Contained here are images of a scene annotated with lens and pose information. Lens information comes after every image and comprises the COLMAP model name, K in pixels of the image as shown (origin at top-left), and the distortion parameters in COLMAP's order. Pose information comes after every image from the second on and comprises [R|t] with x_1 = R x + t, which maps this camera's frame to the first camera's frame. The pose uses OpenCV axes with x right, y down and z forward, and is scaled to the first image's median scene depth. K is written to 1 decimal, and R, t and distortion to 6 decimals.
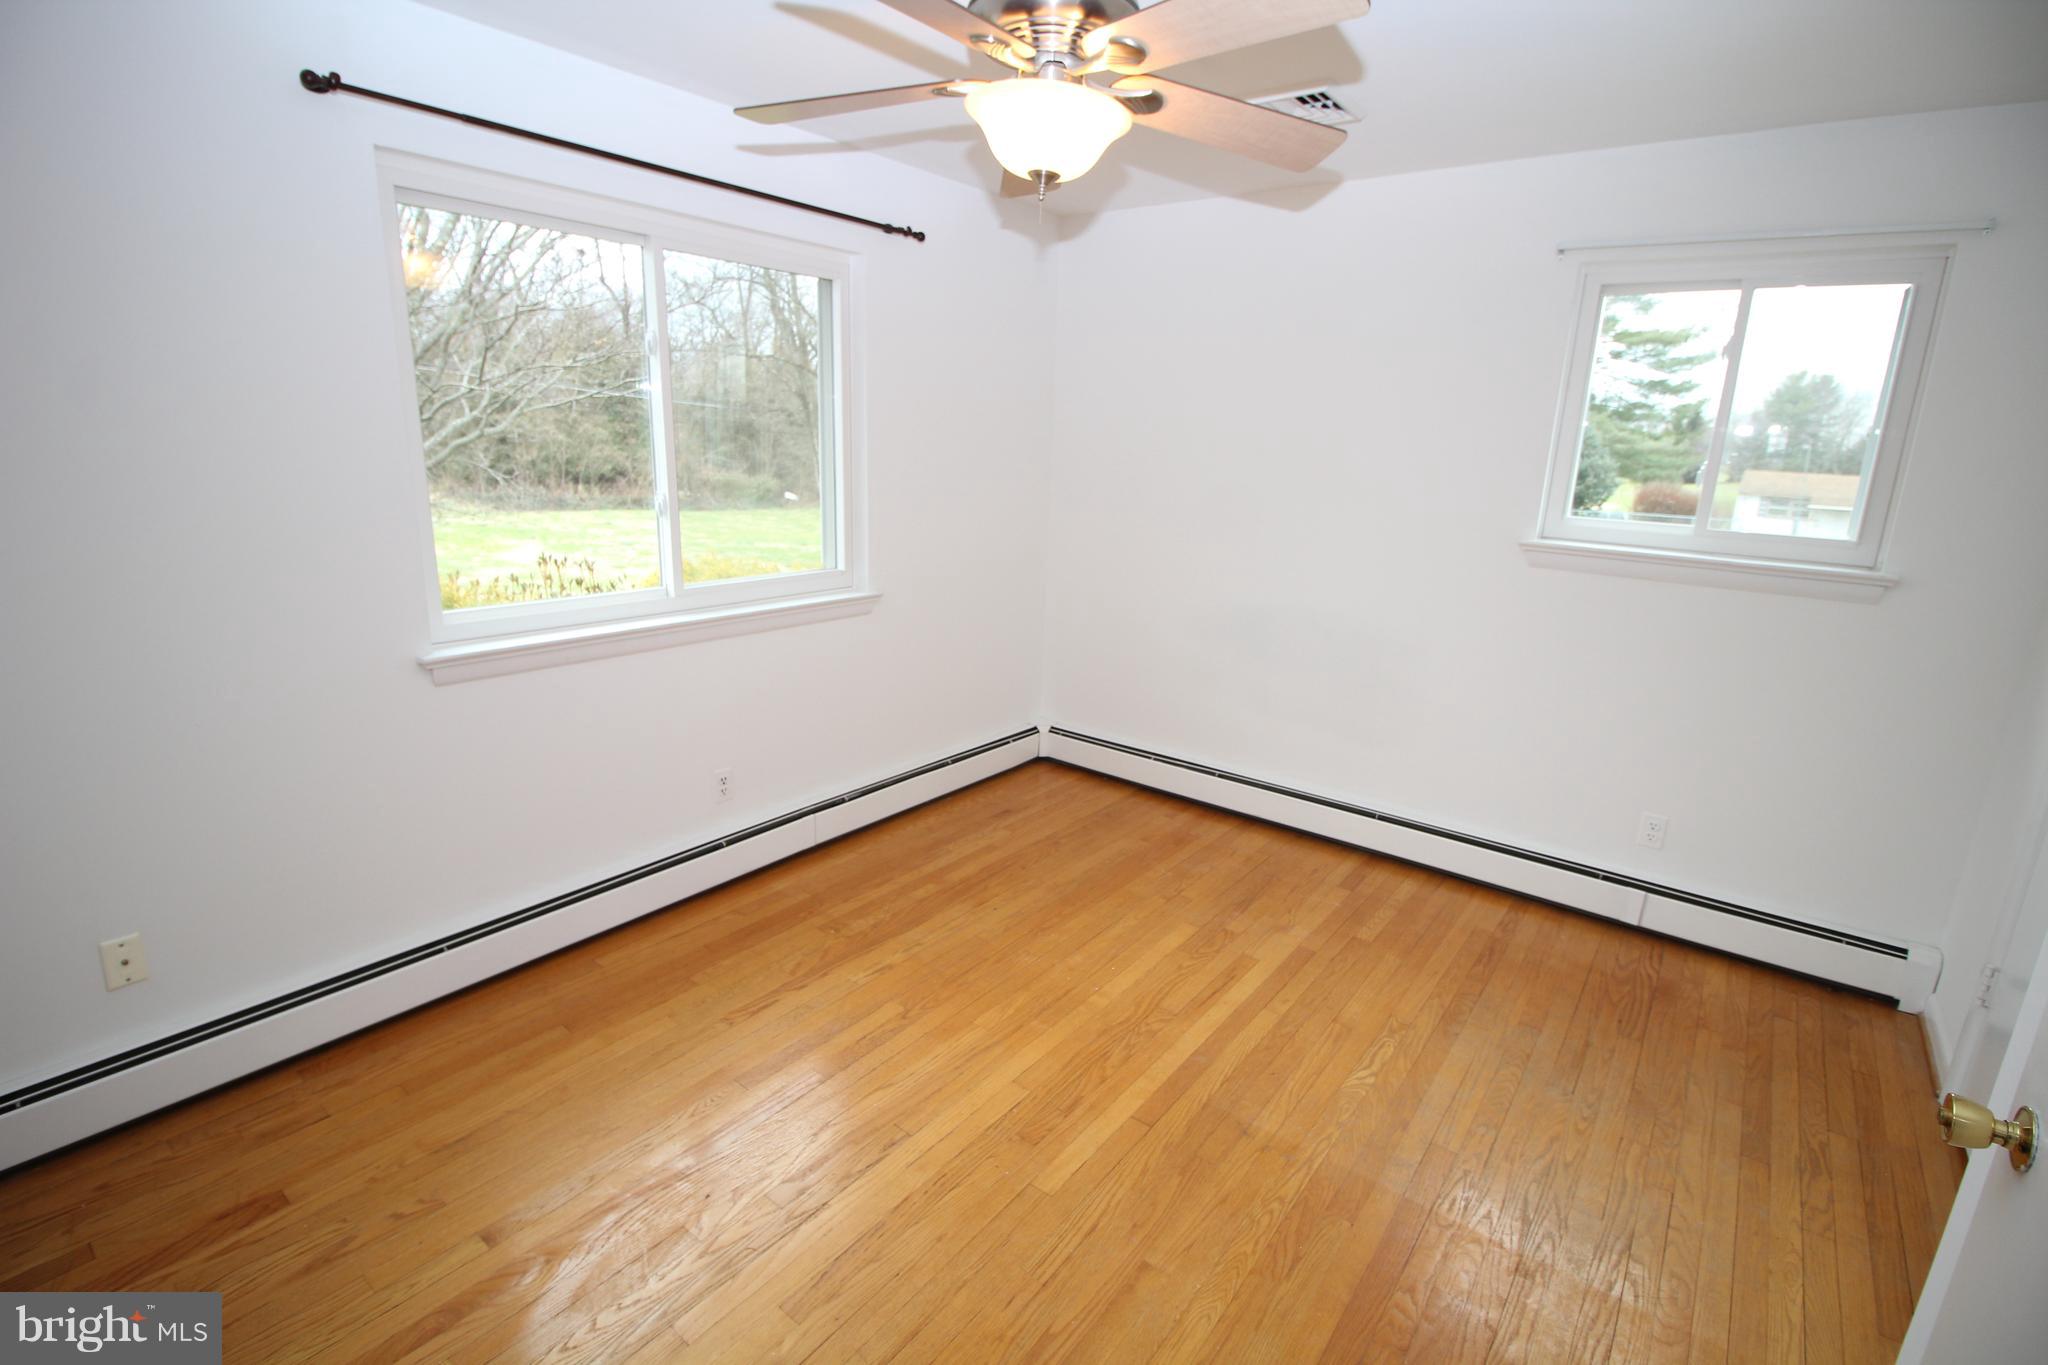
lens RADIAL K [[941.5, 0, 1028.4], [0, 941.5, 674.5], [0, 0, 1]] dist [-0.014871, -0.006455]
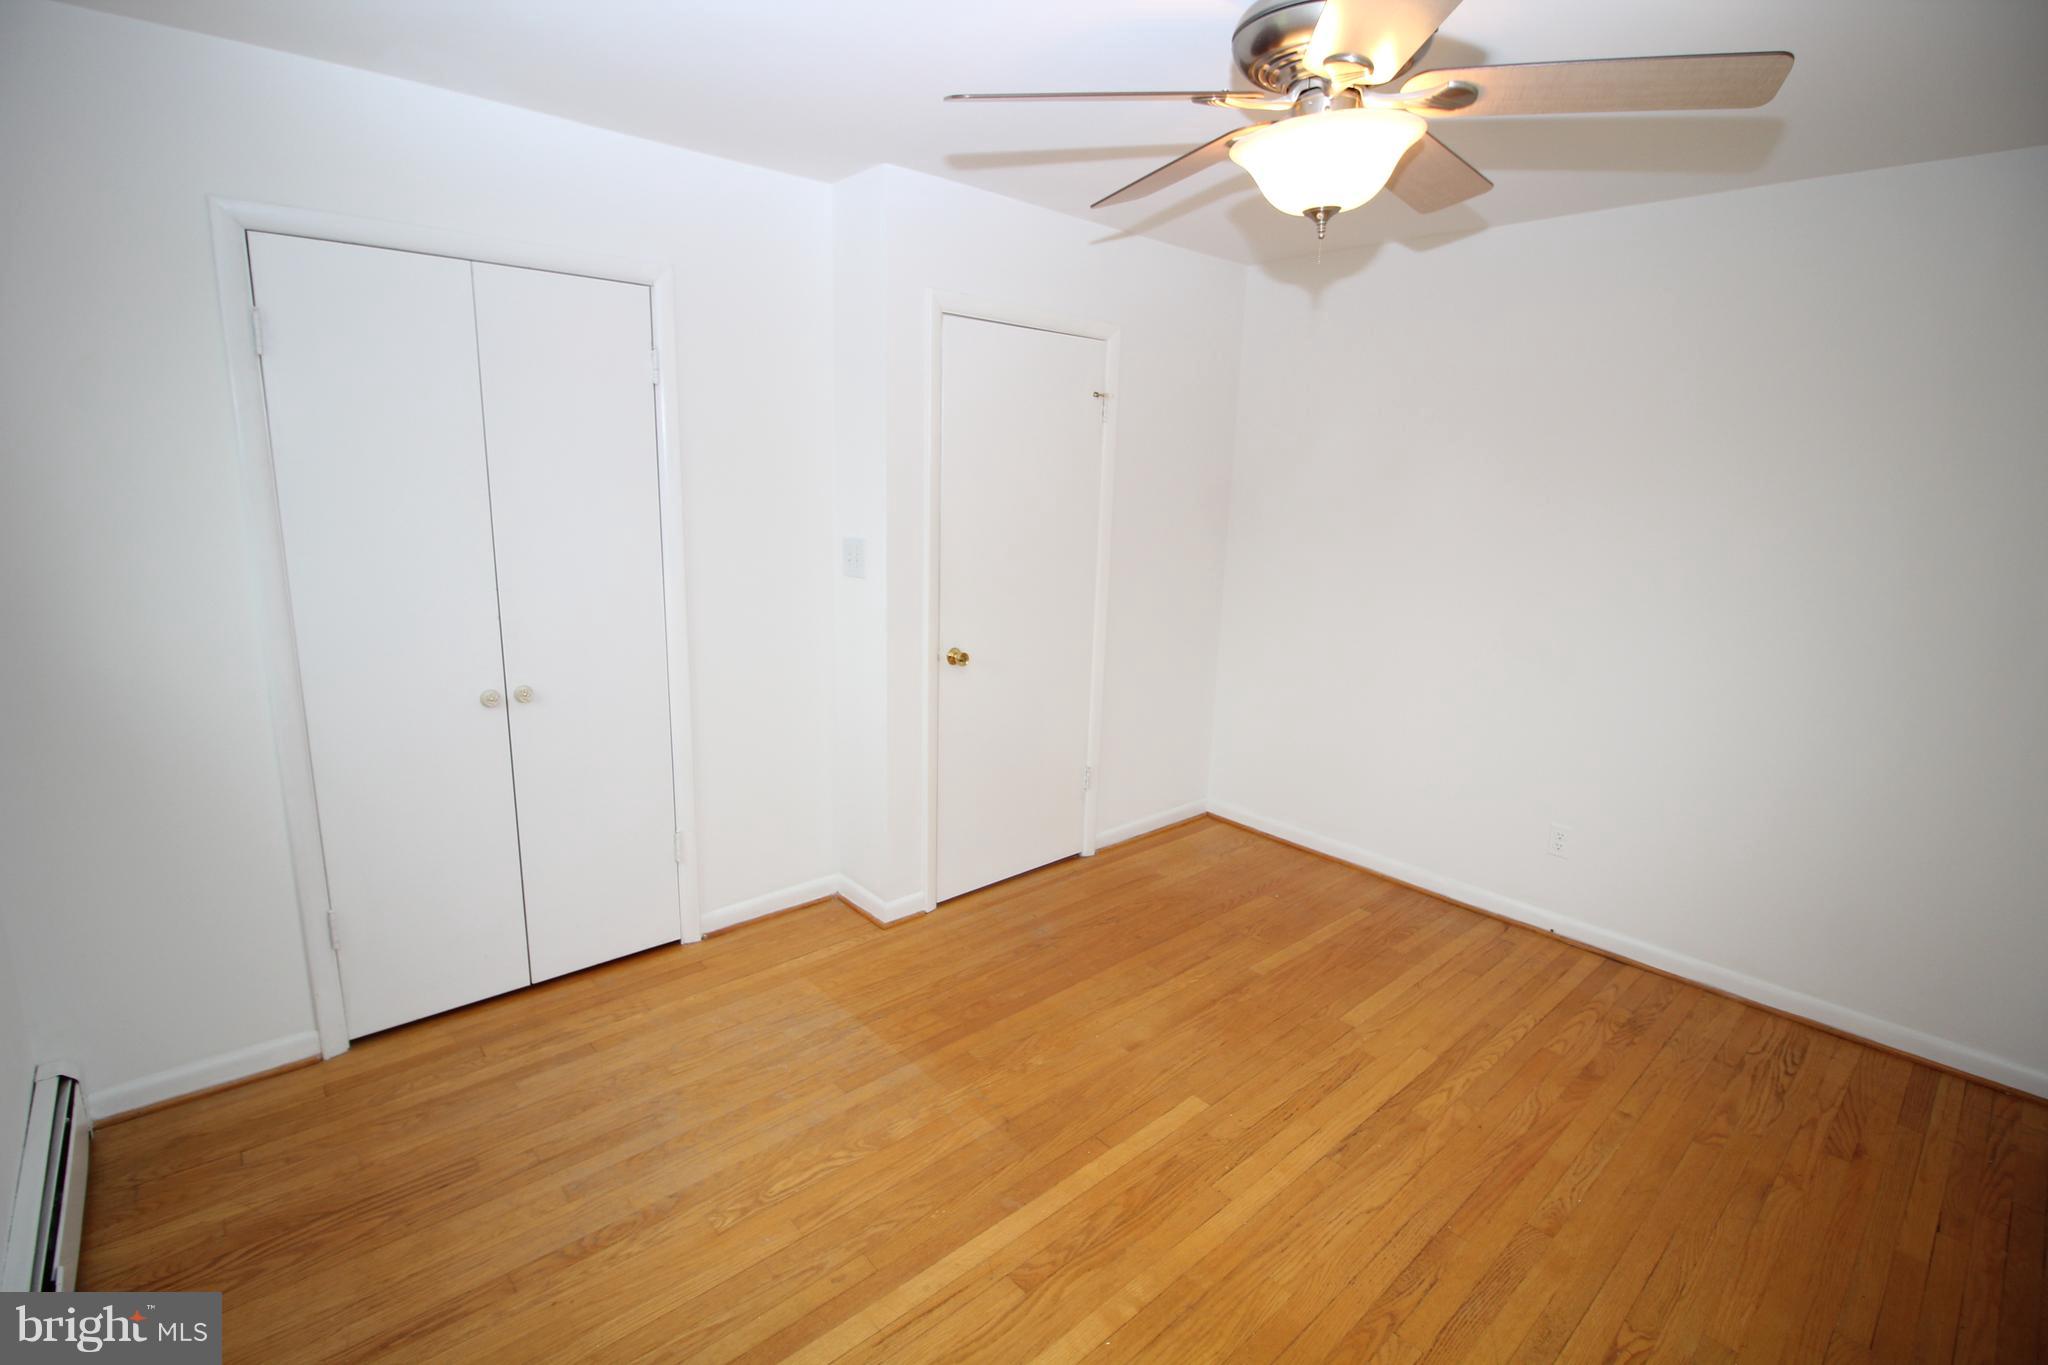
lens RADIAL K [[941.5, 0, 1024.4], [0, 941.5, 676.9], [0, 0, 1]] dist [-0.014871, -0.006455]
pose [[-0.981238, -0.100307, 0.164650, 0.077912], [-0.015189, 0.891567, 0.452635, -0.402643], [-0.192199, 0.441642, -0.876363, 1.533971]]
